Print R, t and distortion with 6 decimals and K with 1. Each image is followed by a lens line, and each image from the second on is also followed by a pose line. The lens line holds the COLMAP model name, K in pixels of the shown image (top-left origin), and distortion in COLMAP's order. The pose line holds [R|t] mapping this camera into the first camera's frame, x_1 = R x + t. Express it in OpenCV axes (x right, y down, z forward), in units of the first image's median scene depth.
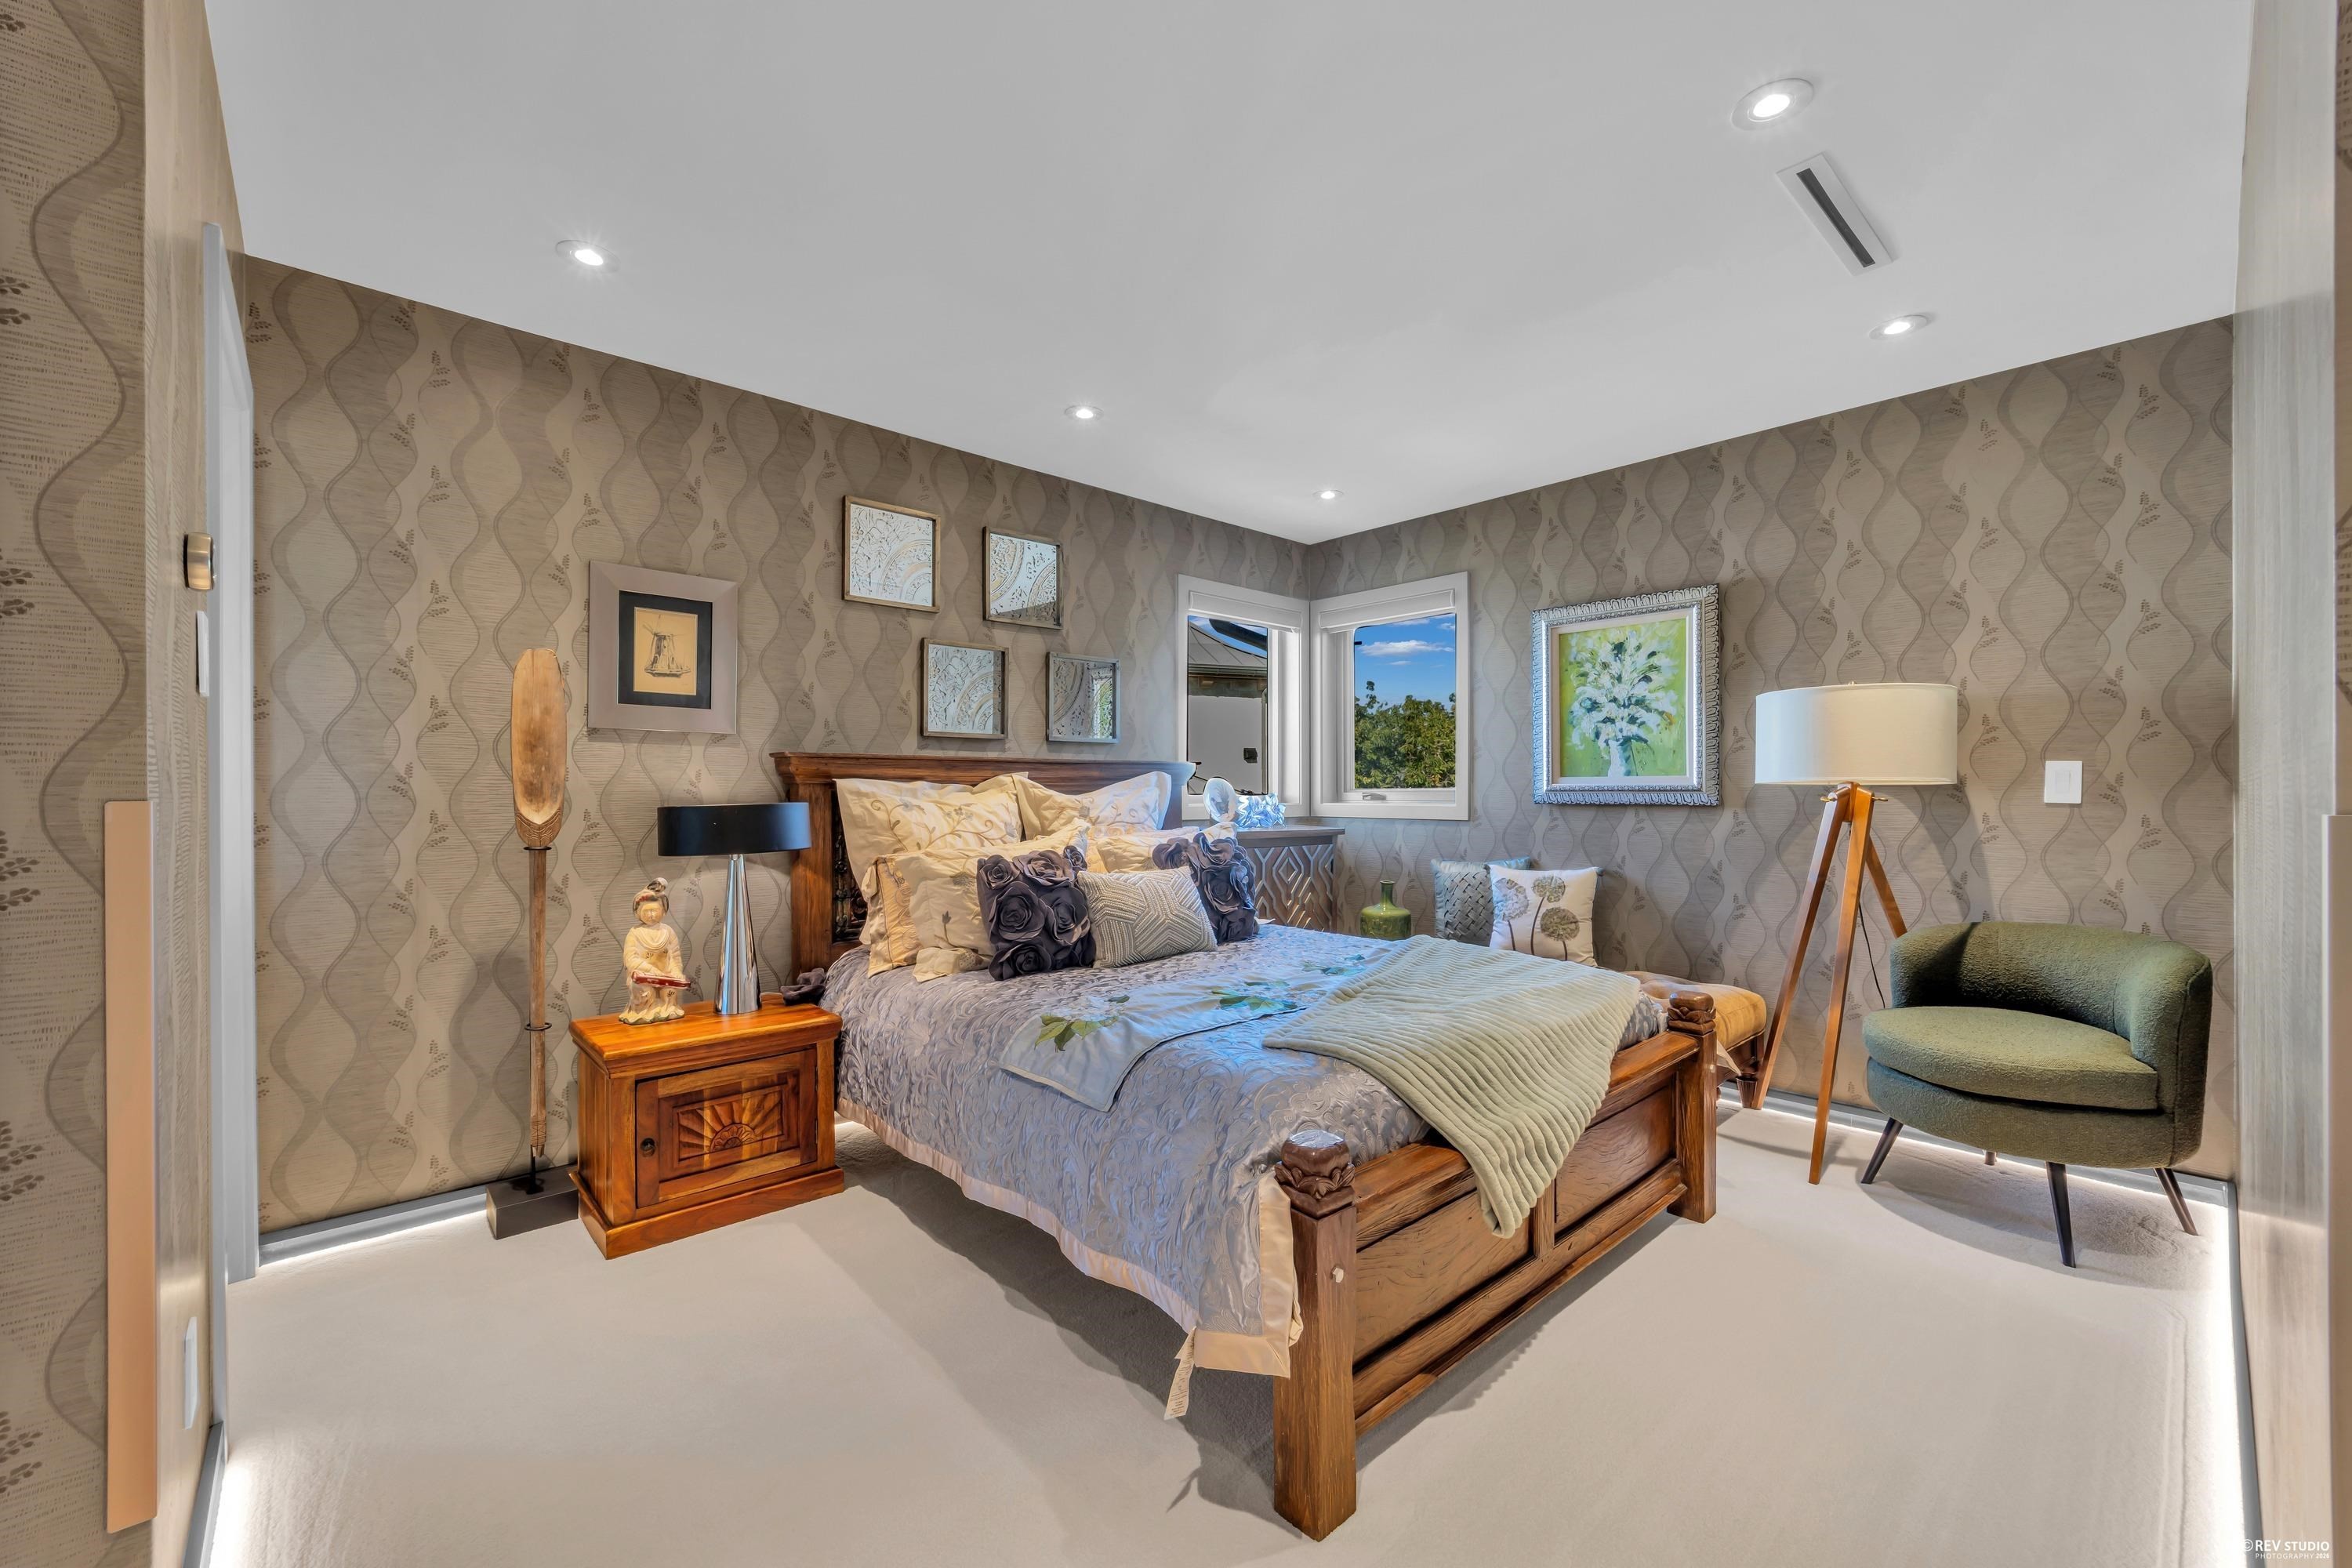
lens RADIAL K [[950.1, 0, 1181.0], [0, 950.1, 788.3], [0, 0, 1]] dist [-0.002203, -0.000389]
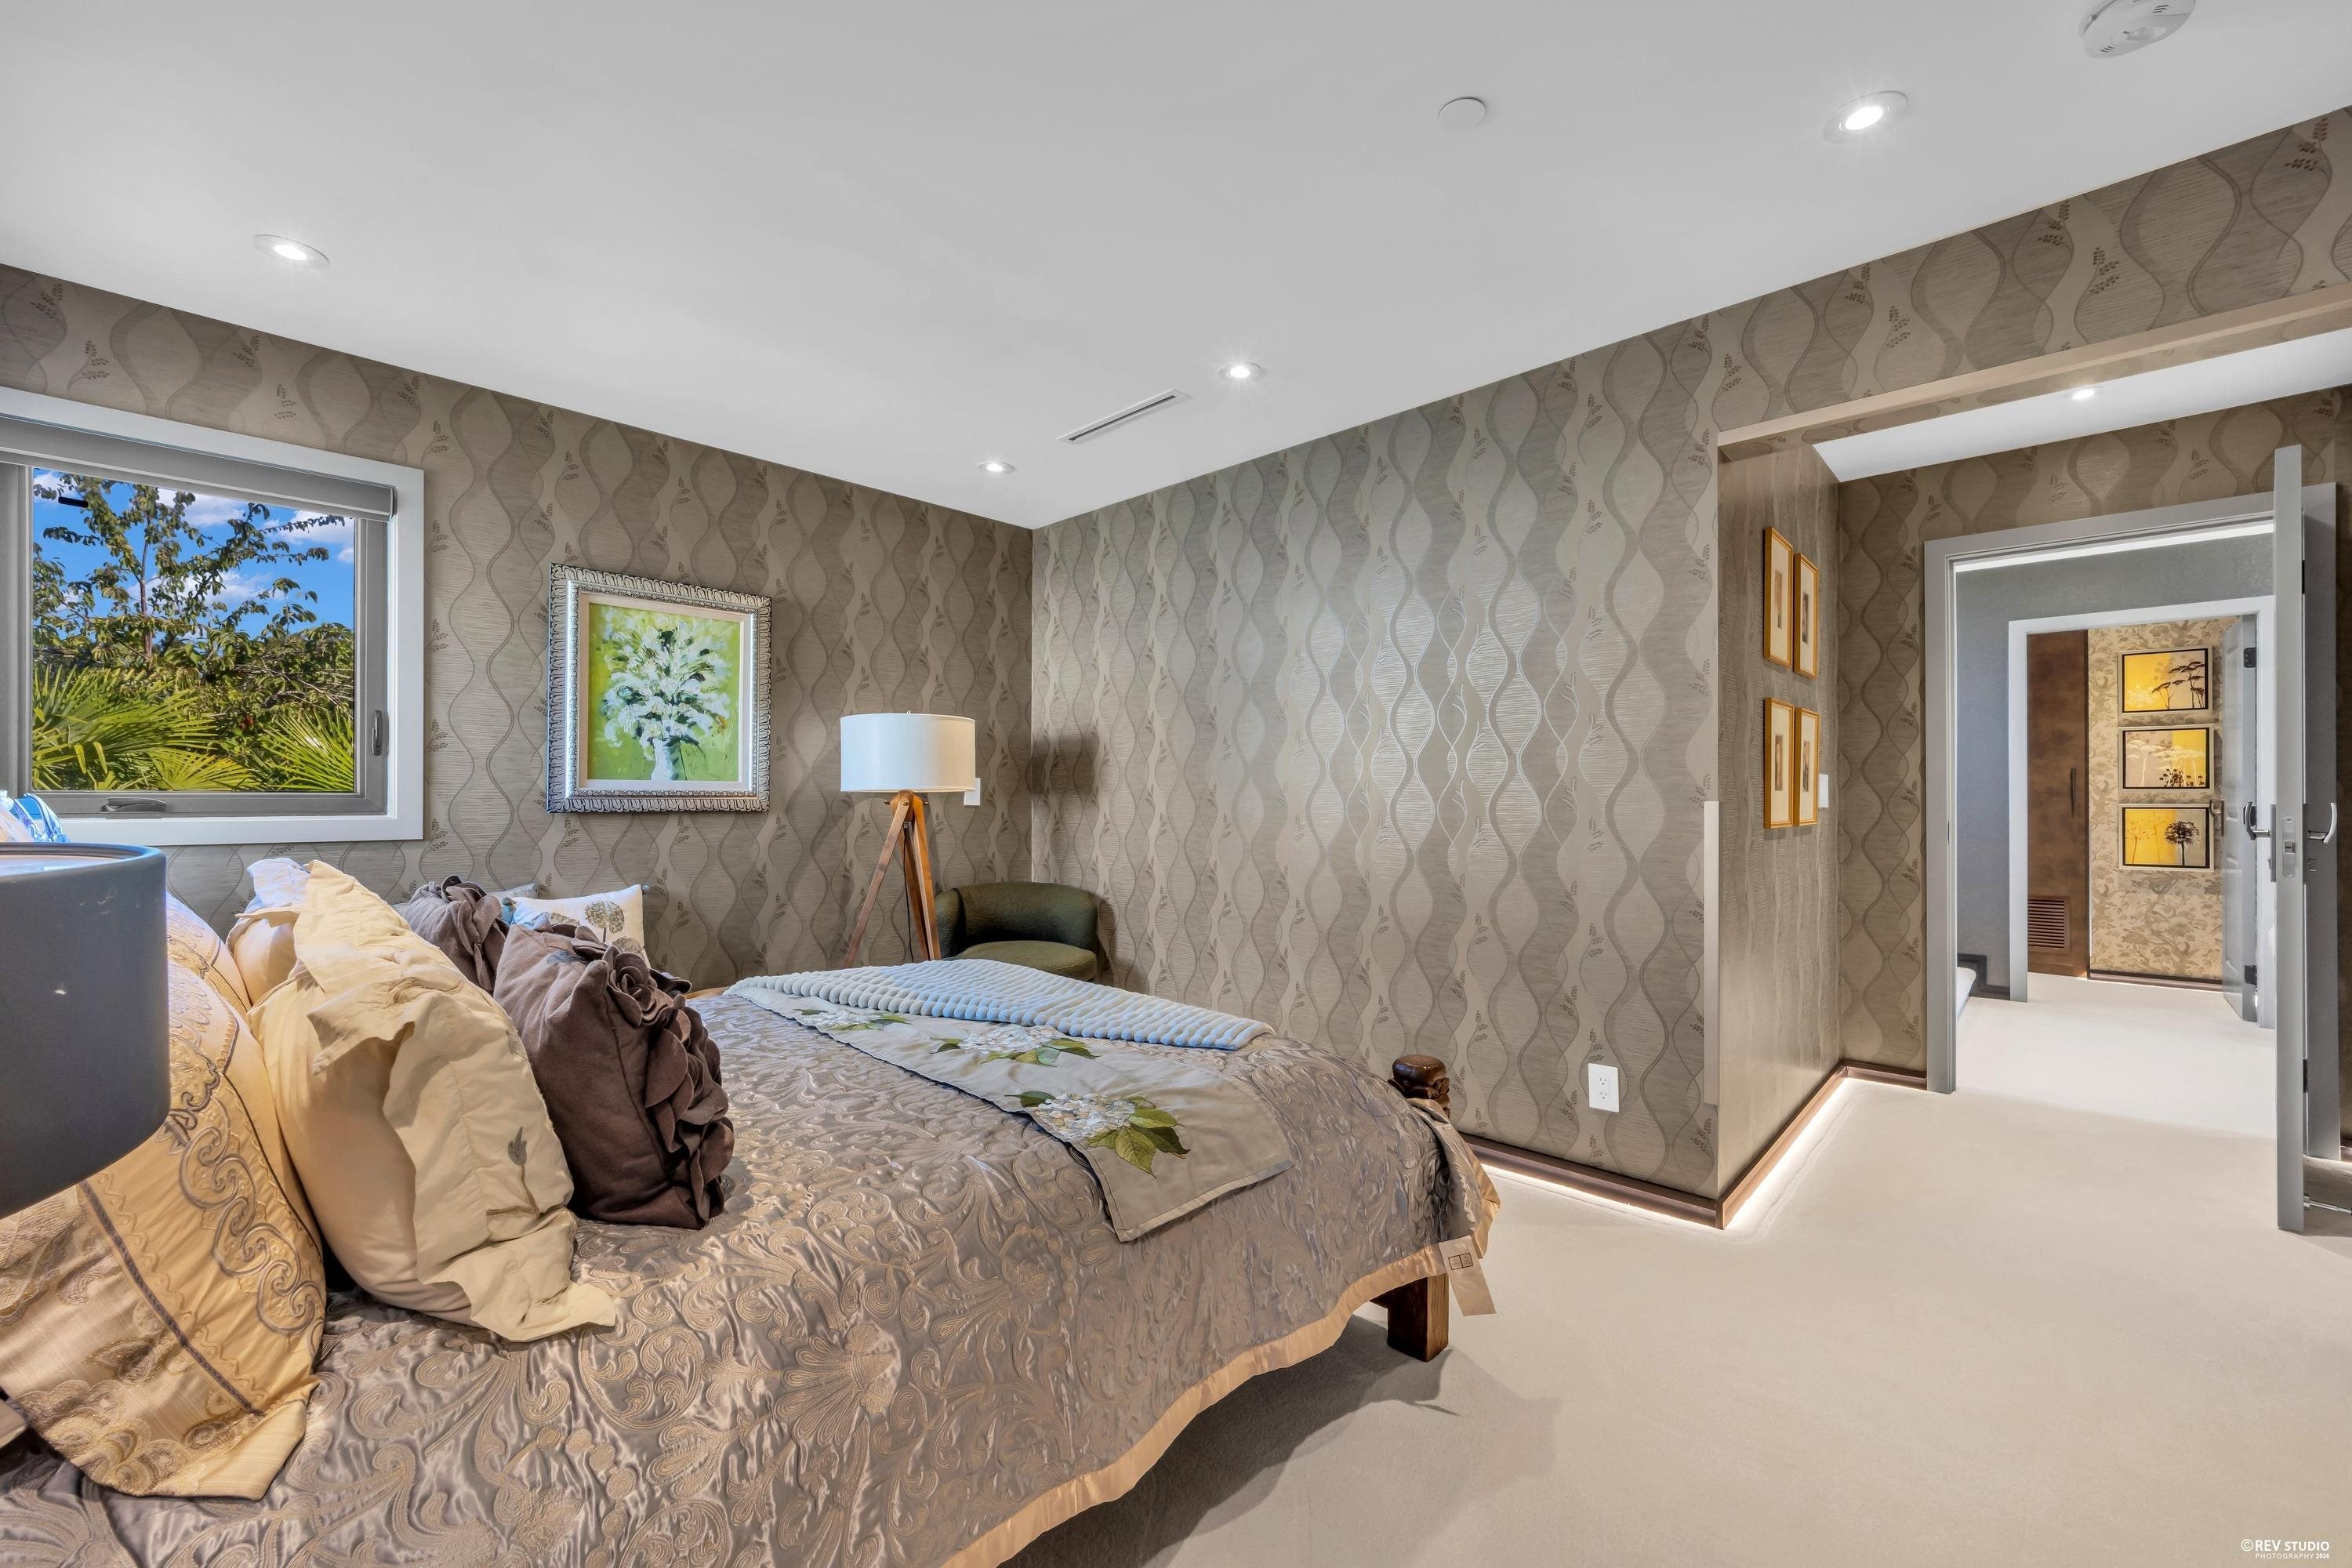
lens RADIAL K [[950.1, 0, 1181.0], [0, 950.1, 793.1], [0, 0, 1]] dist [-0.002203, -0.000389]
pose [[-0.081605, 0.005876, 0.996647, -0.479642], [-0.003837, 0.999973, -0.006210, 0.003344], [-0.996657, -0.004331, -0.081580, 0.601753]]
